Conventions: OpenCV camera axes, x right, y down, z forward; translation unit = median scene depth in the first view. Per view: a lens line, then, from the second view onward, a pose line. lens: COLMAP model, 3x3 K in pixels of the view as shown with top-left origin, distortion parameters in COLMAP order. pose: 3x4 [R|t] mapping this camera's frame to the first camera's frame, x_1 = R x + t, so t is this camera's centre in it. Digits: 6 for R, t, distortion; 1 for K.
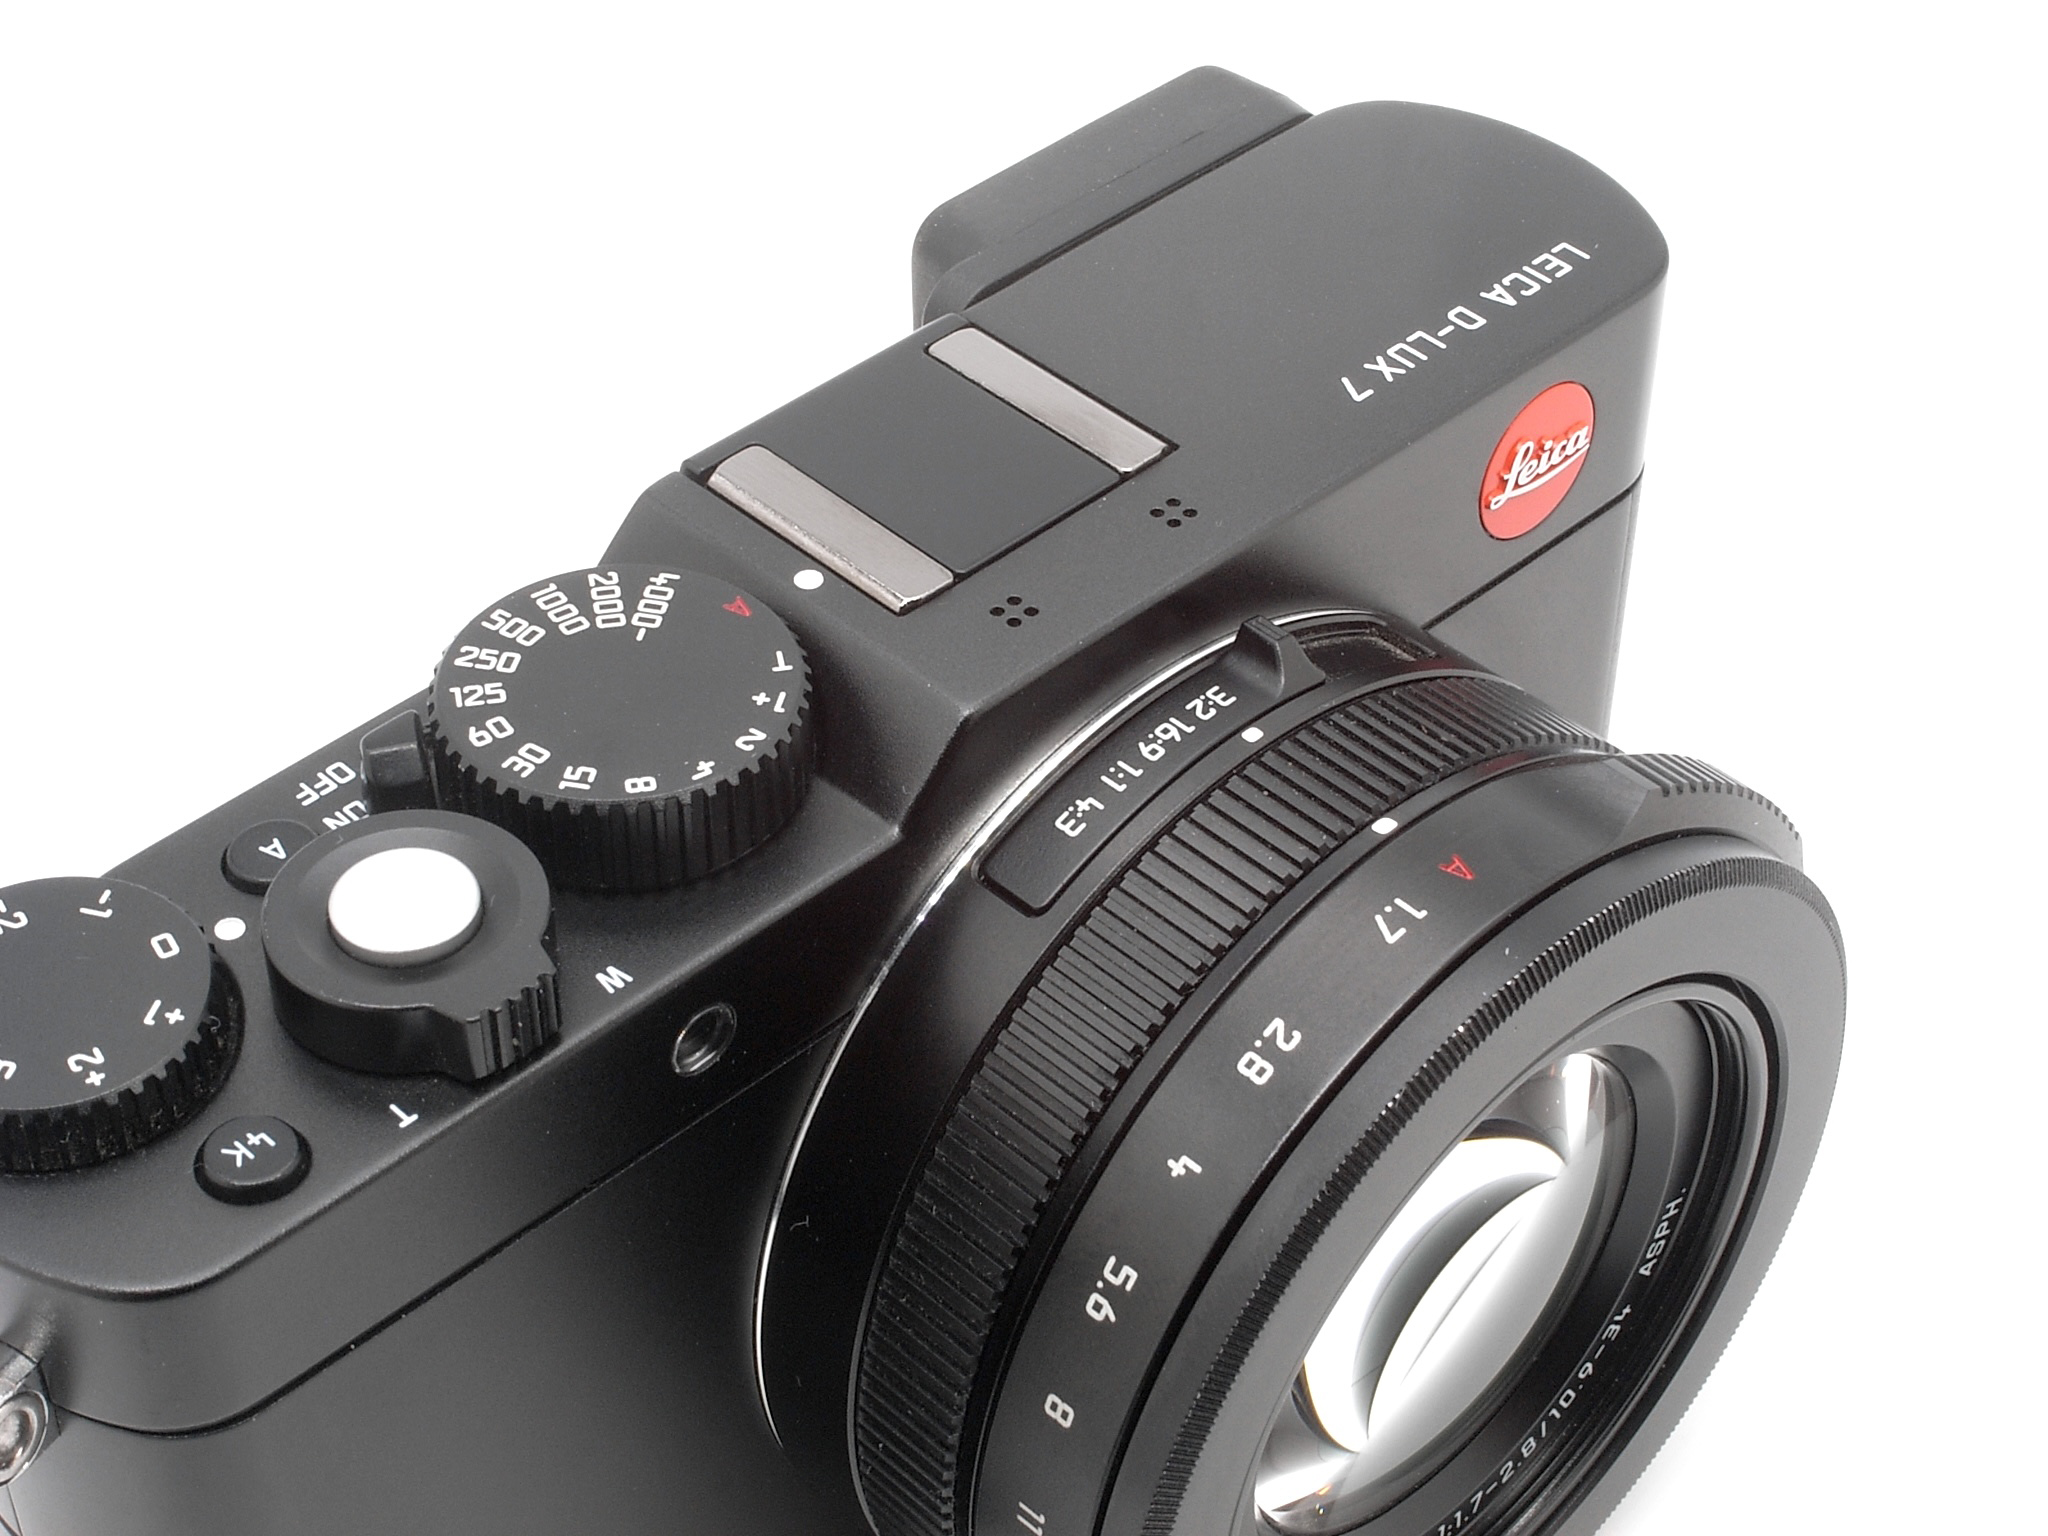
lens RADIAL K [[3971.9, 0, 988.7], [0, 3971.9, 767.3], [0, 0, 1]] dist [0.123358, -3.929844]
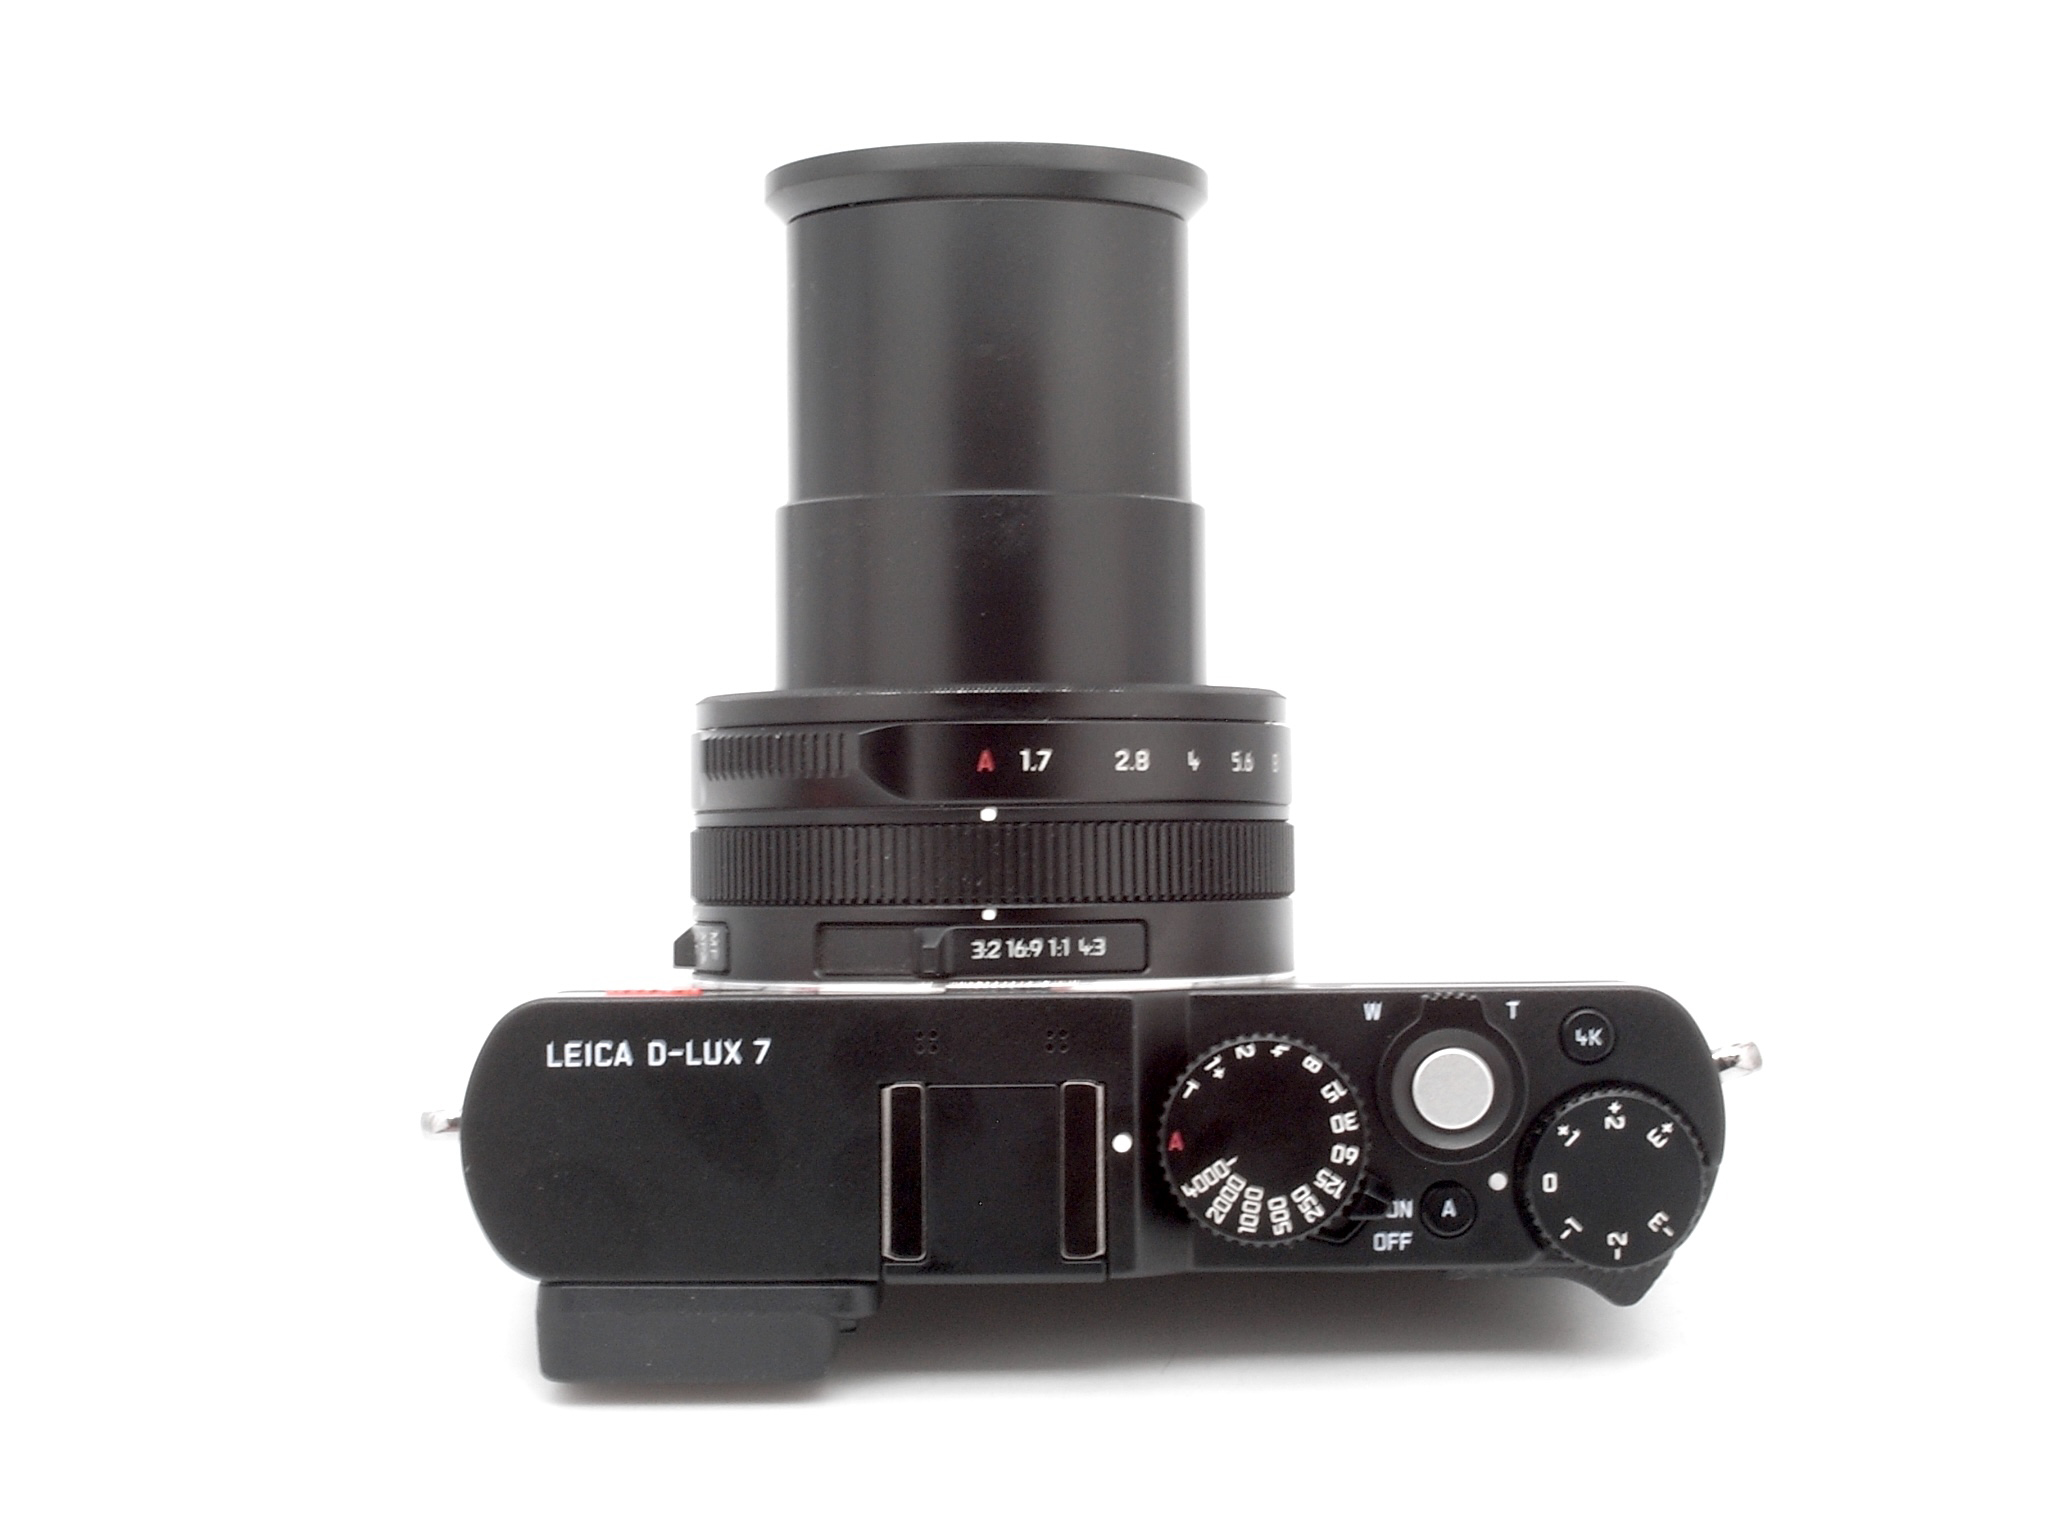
lens RADIAL K [[3971.9, 0, 988.7], [0, 3971.9, 767.3], [0, 0, 1]] dist [0.123358, -3.929844]
pose [[-0.727268, -0.685779, 0.028083, 0.062487], [0.468177, -0.465751, 0.750924, -1.333763], [-0.501888, 0.559271, 0.659791, -0.217355]]
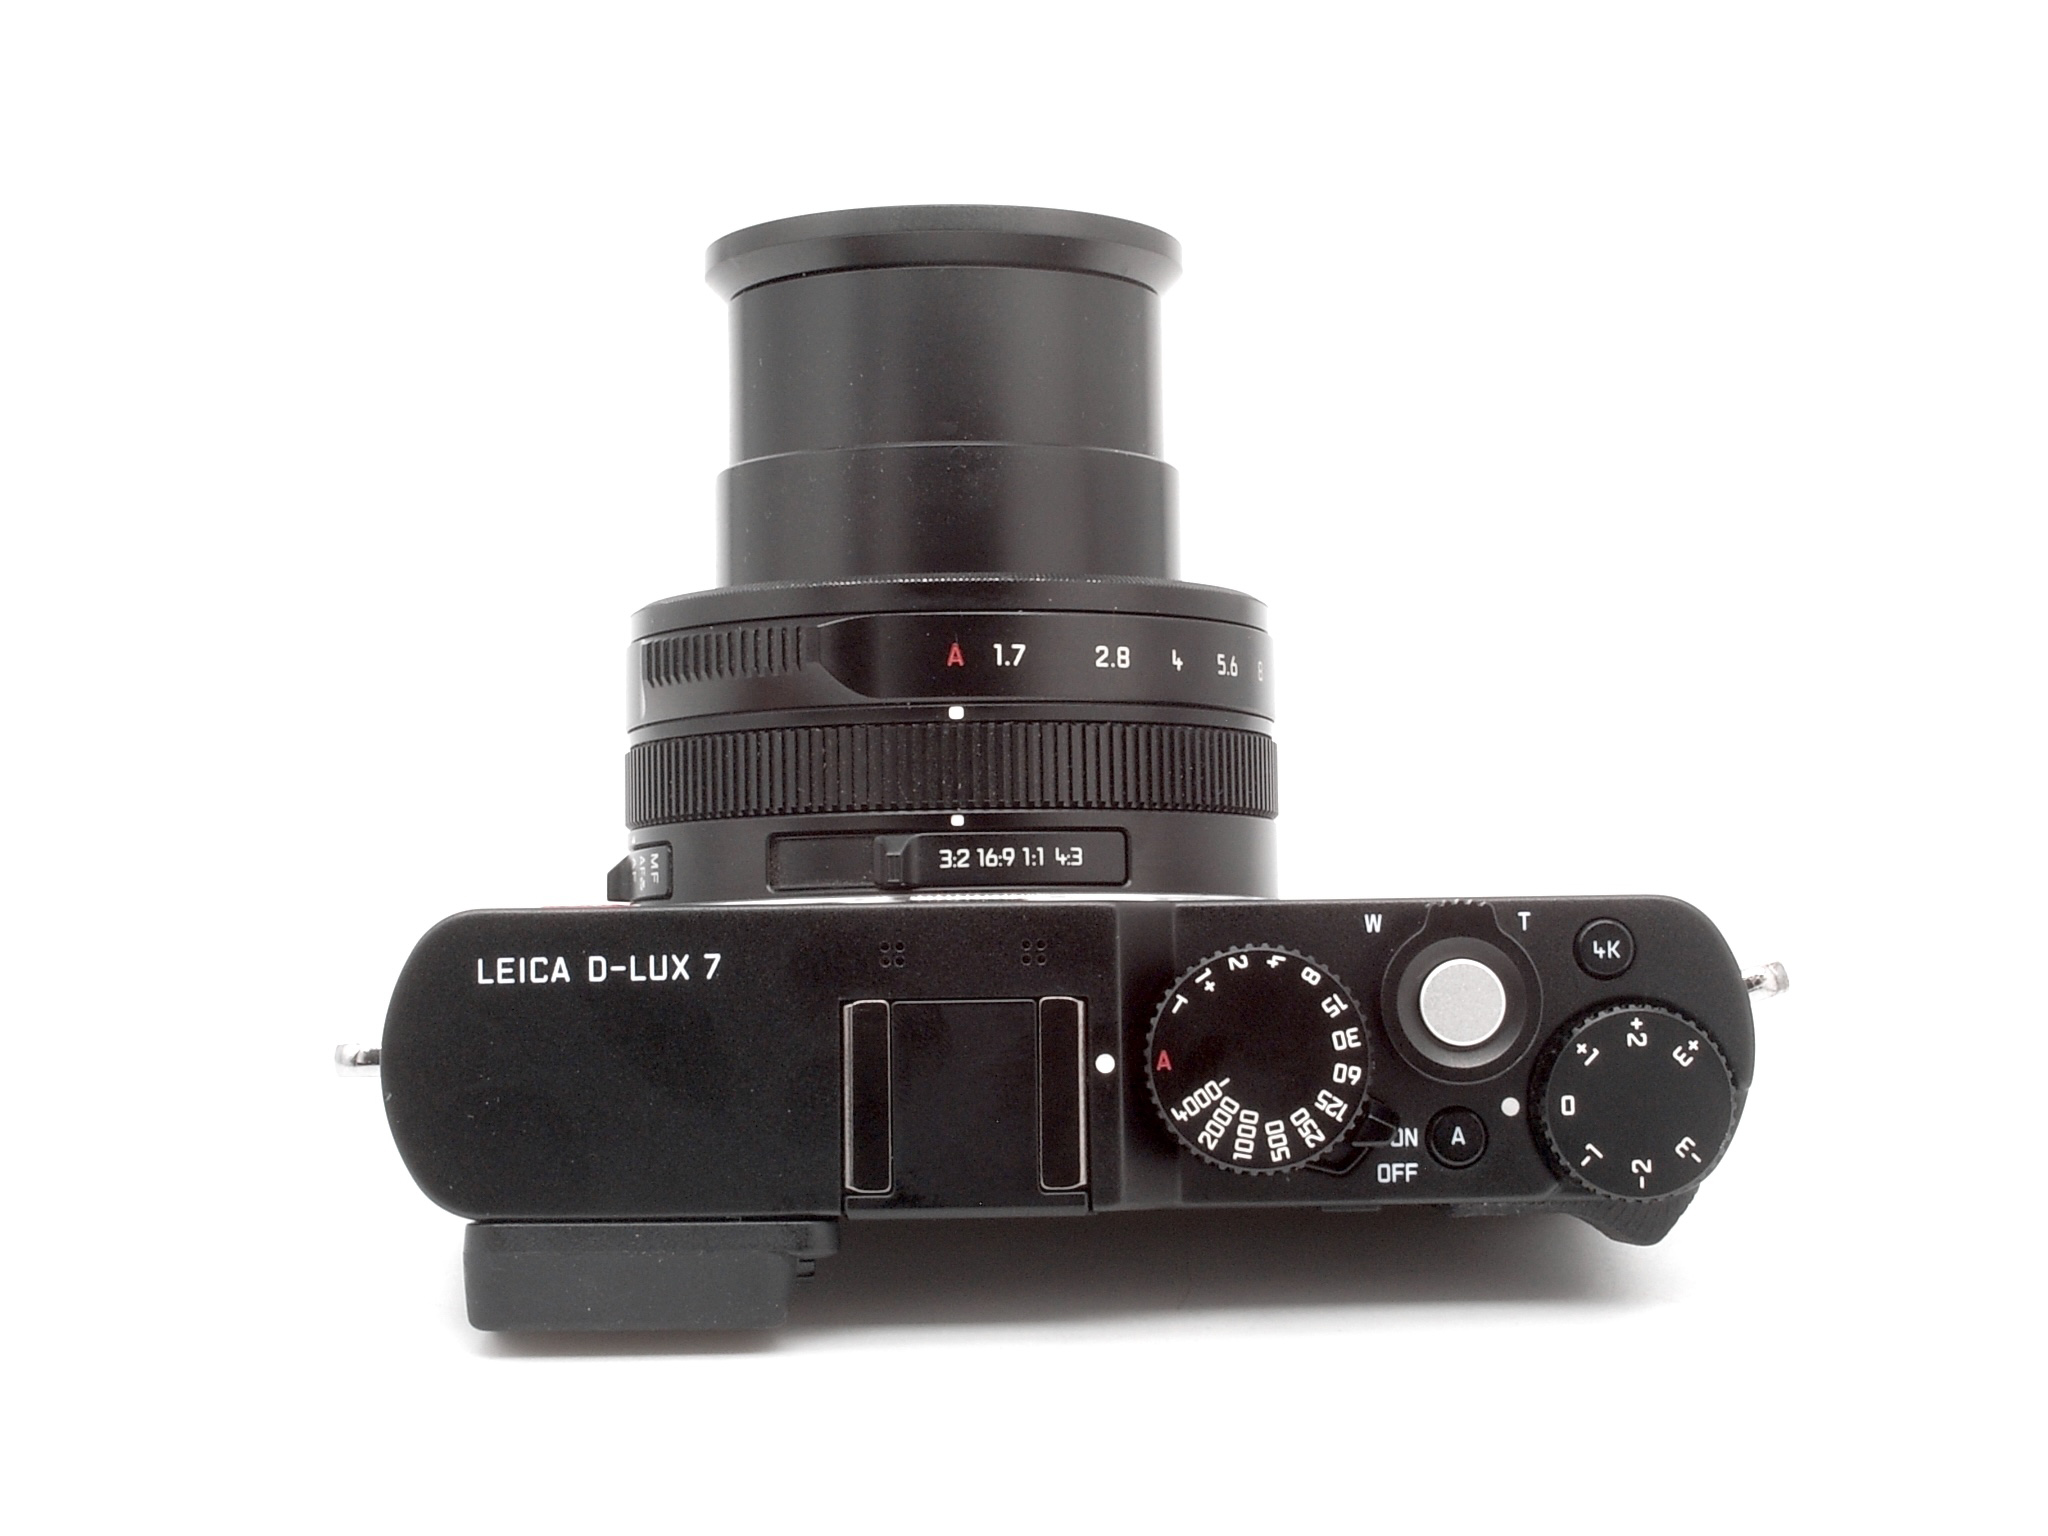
lens RADIAL K [[3971.9, 0, 988.7], [0, 3971.9, 767.3], [0, 0, 1]] dist [0.123358, -3.929844]
pose [[-0.730922, -0.681603, 0.034218, 0.015853], [0.438288, -0.430387, 0.789095, -1.306841], [-0.523122, 0.591764, 0.613318, -0.029227]]
